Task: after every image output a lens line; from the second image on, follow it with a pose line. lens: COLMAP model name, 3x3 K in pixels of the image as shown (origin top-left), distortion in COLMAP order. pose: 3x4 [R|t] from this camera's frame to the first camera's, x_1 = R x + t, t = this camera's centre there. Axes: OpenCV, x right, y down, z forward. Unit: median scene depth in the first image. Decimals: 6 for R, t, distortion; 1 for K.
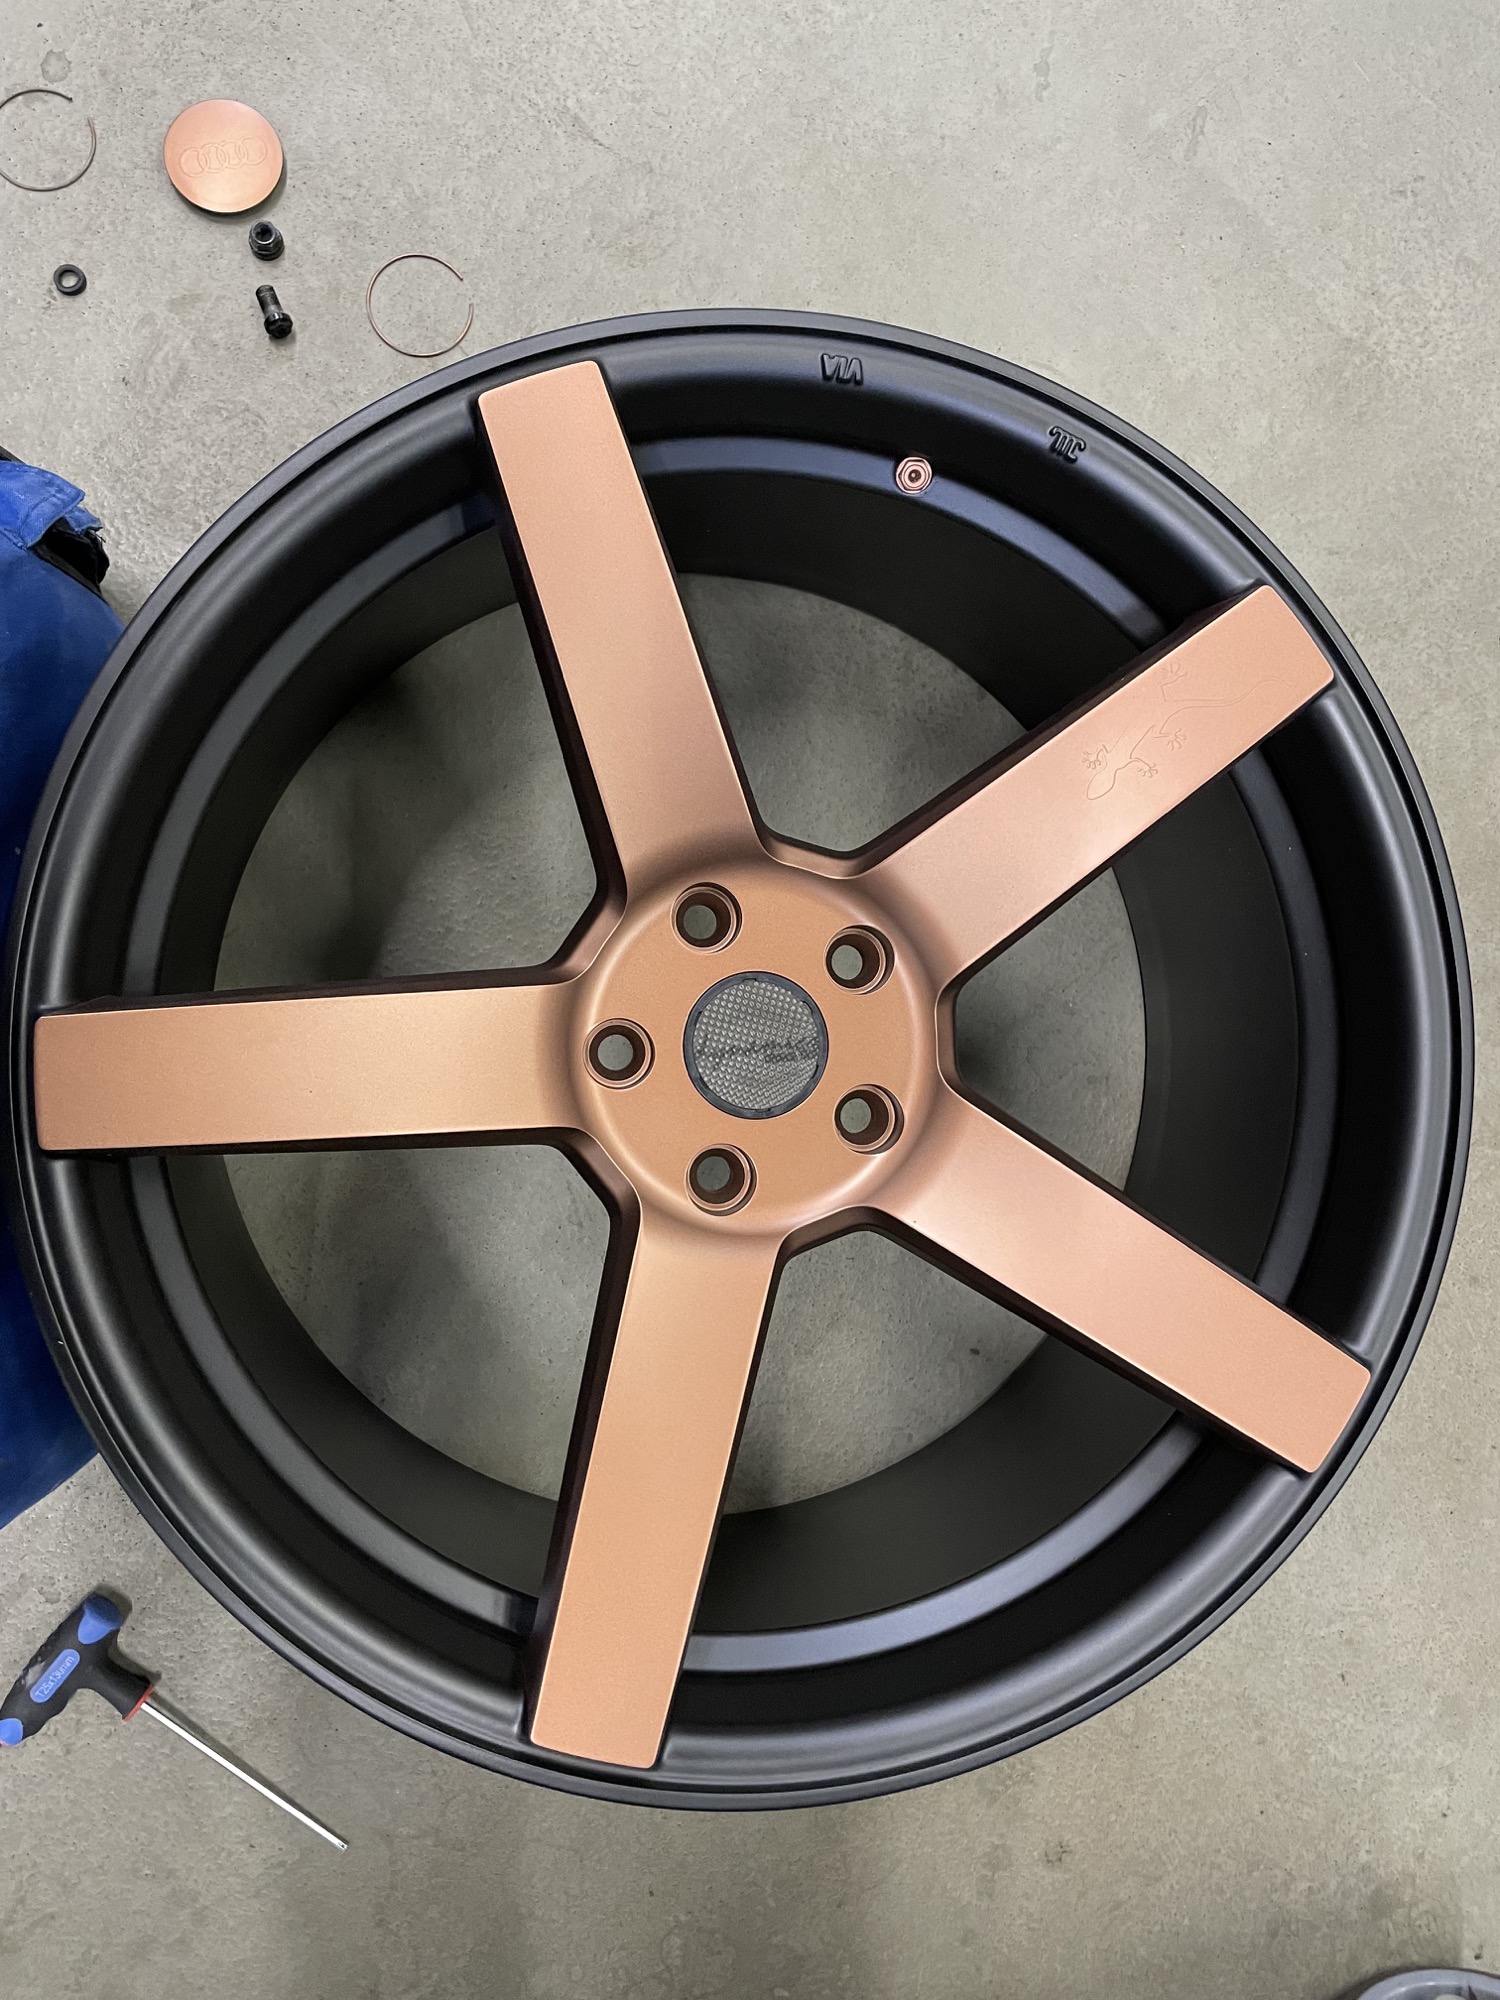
lens RADIAL K [[1744.0, 0, 794.4], [0, 1744.0, 1066.4], [0, 0, 1]] dist [0.037337, -0.123790]
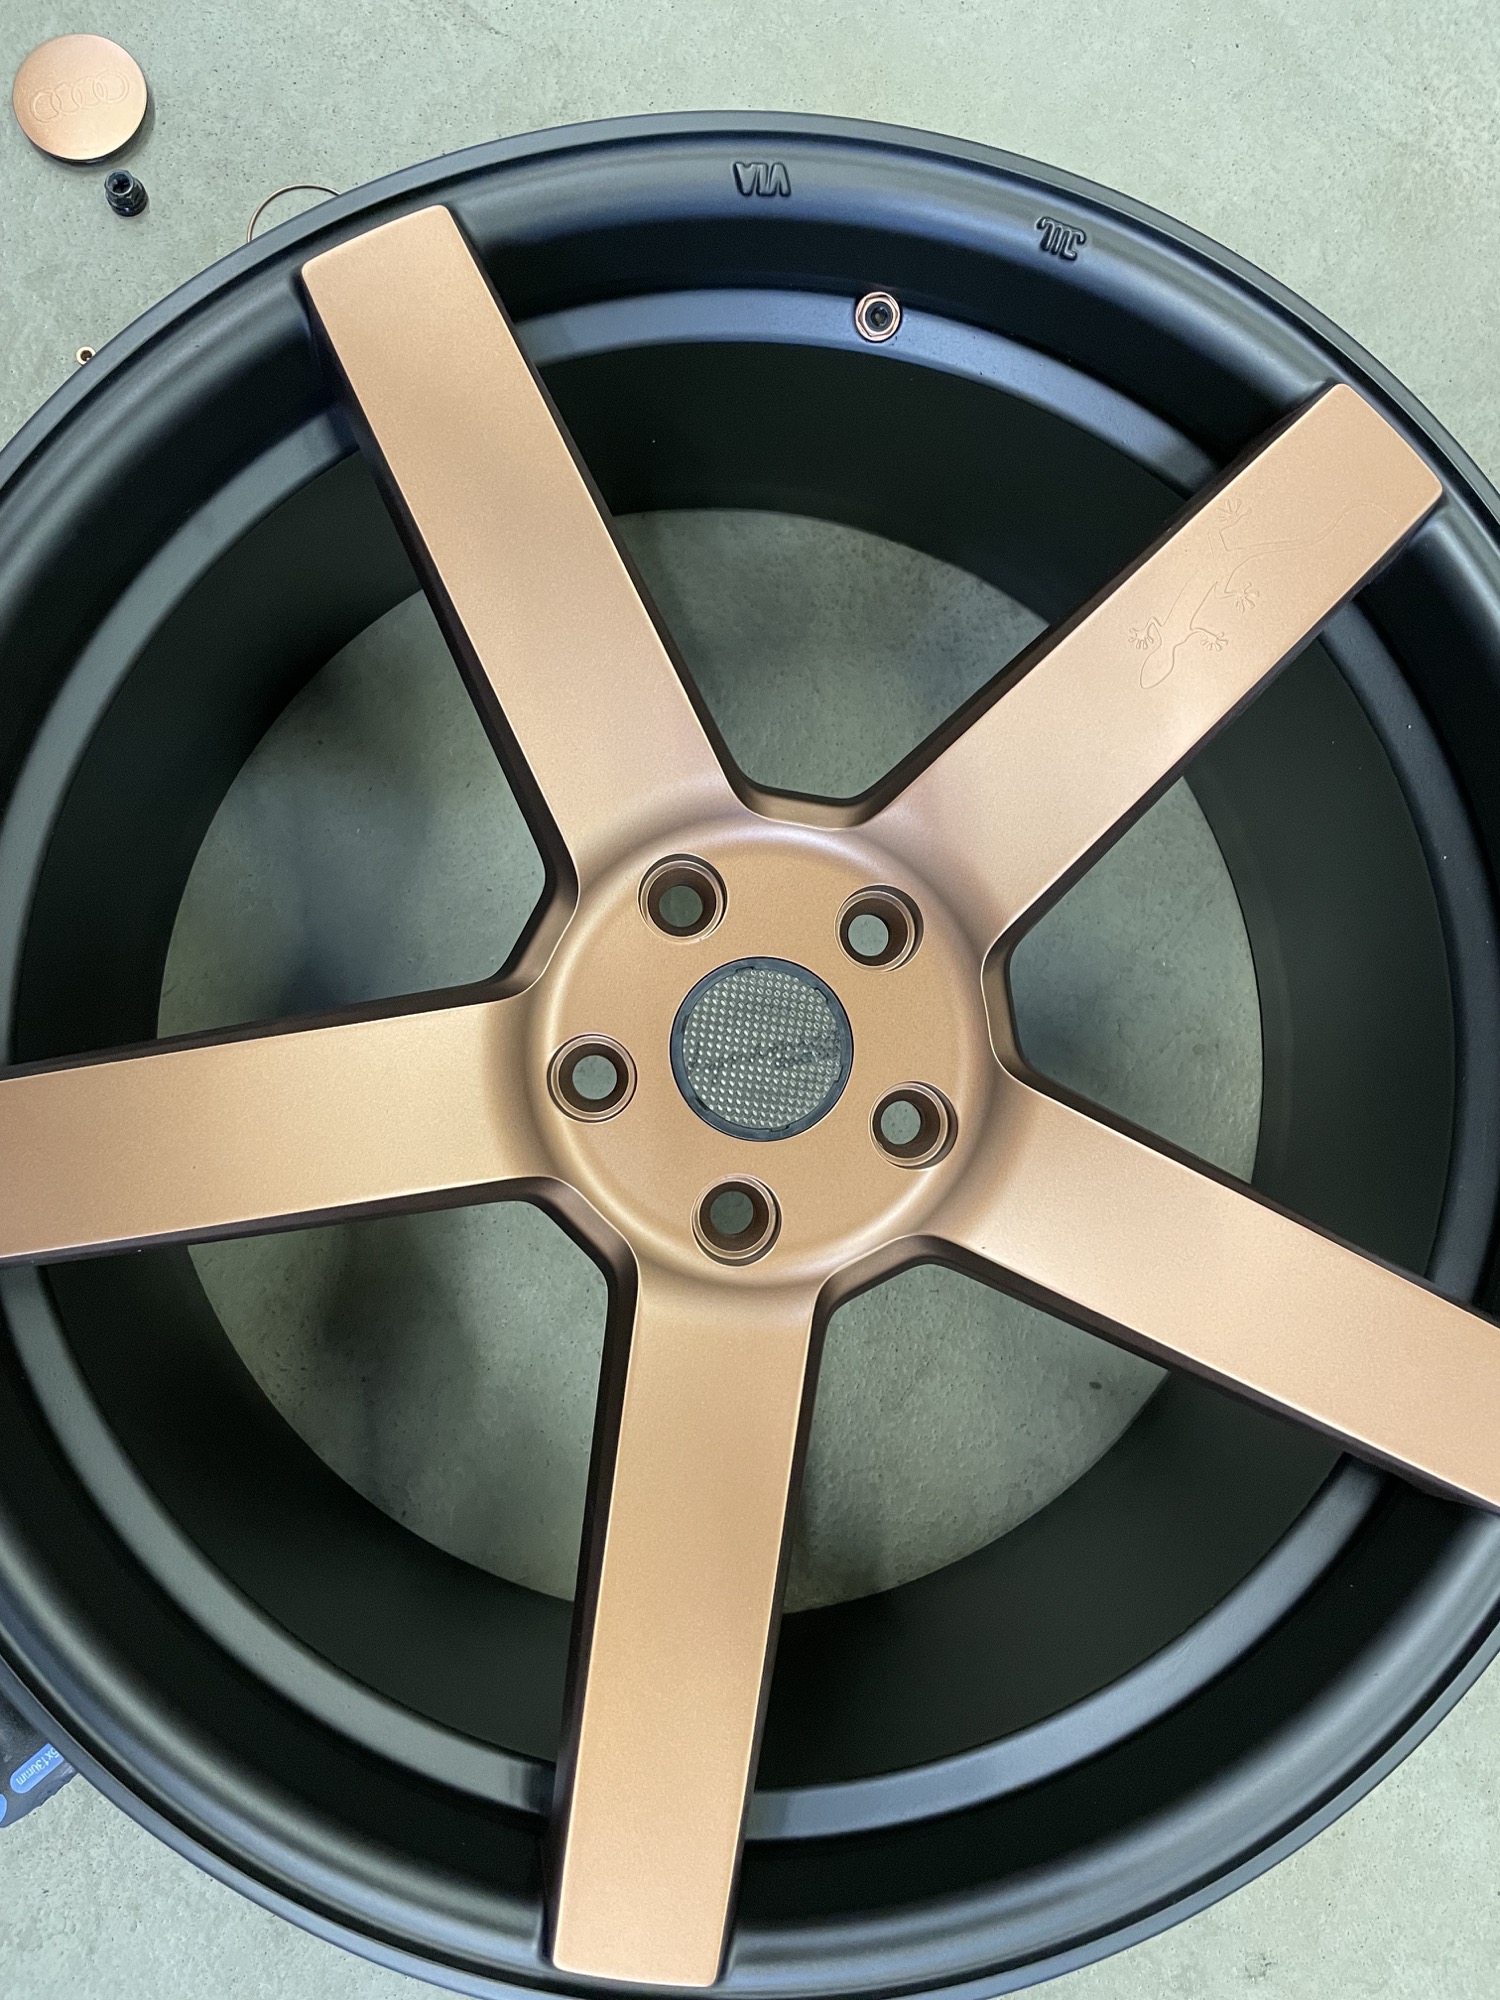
lens RADIAL K [[1744.0, 0, 794.4], [0, 1744.0, 1066.4], [0, 0, 1]] dist [0.037337, -0.123790]
pose [[0.991466, -0.110629, -0.068960, 0.044062], [0.109865, 0.993836, -0.014794, 0.008717], [0.070171, 0.007092, 0.997510, 0.188756]]
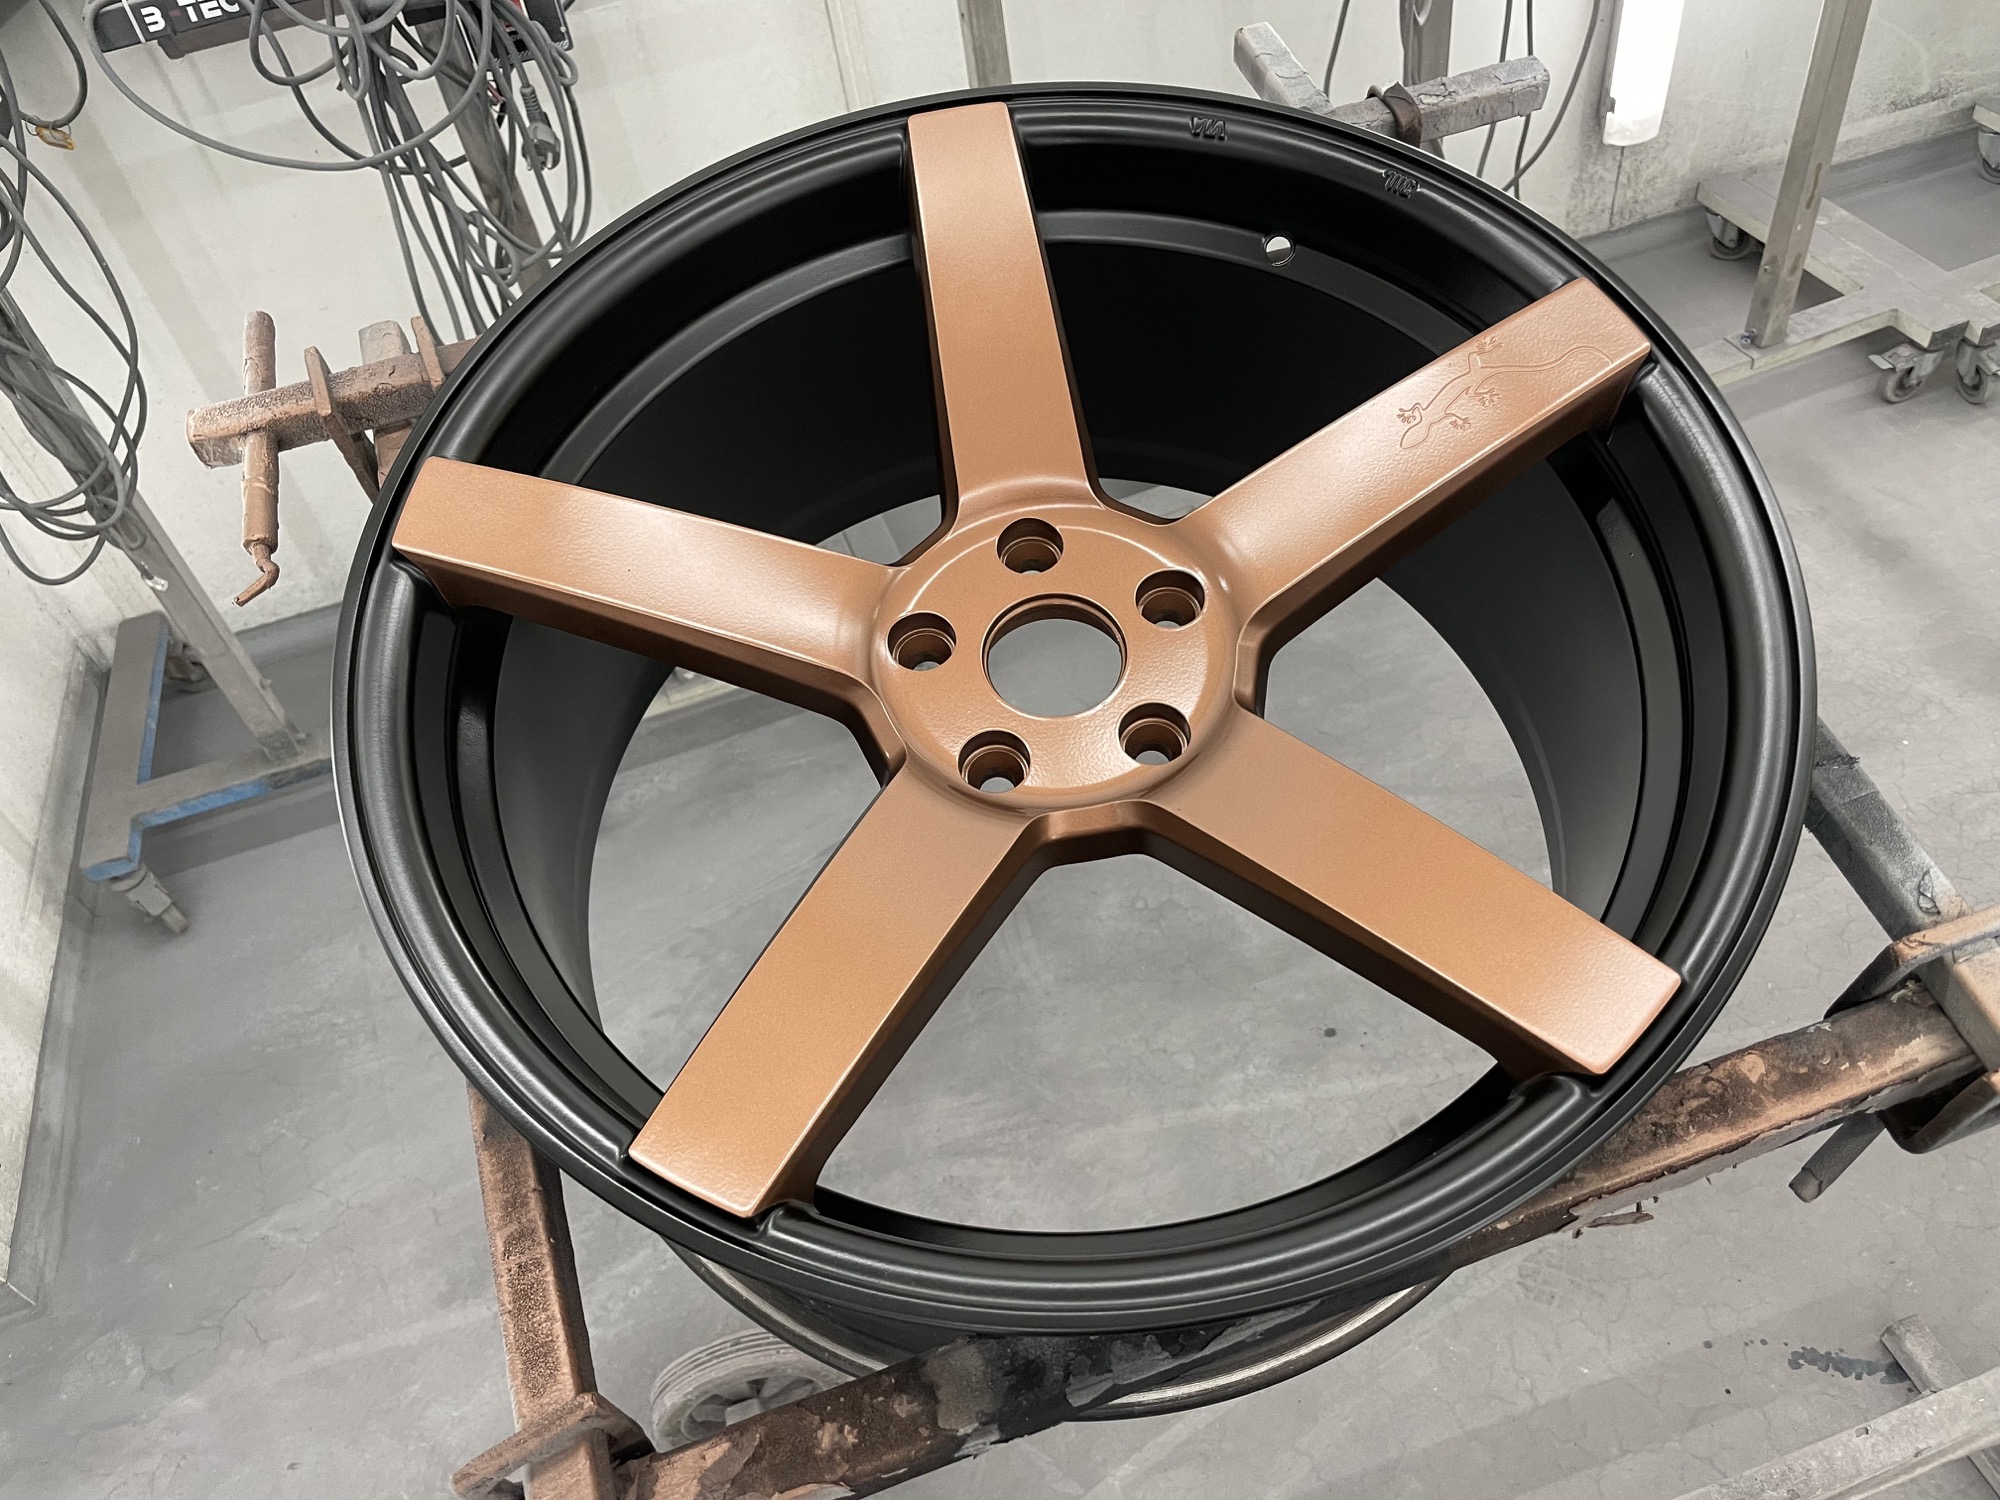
lens RADIAL K [[1744.0, 0, 1000.0], [0, 1744.0, 750.0], [0, 0, 1]] dist [0.037337, -0.123790]
pose [[0.955407, 0.063933, -0.288290, 0.226619], [-0.203071, 0.851031, -0.484260, 0.495903], [0.214384, 0.521208, 0.826064, 0.168051]]
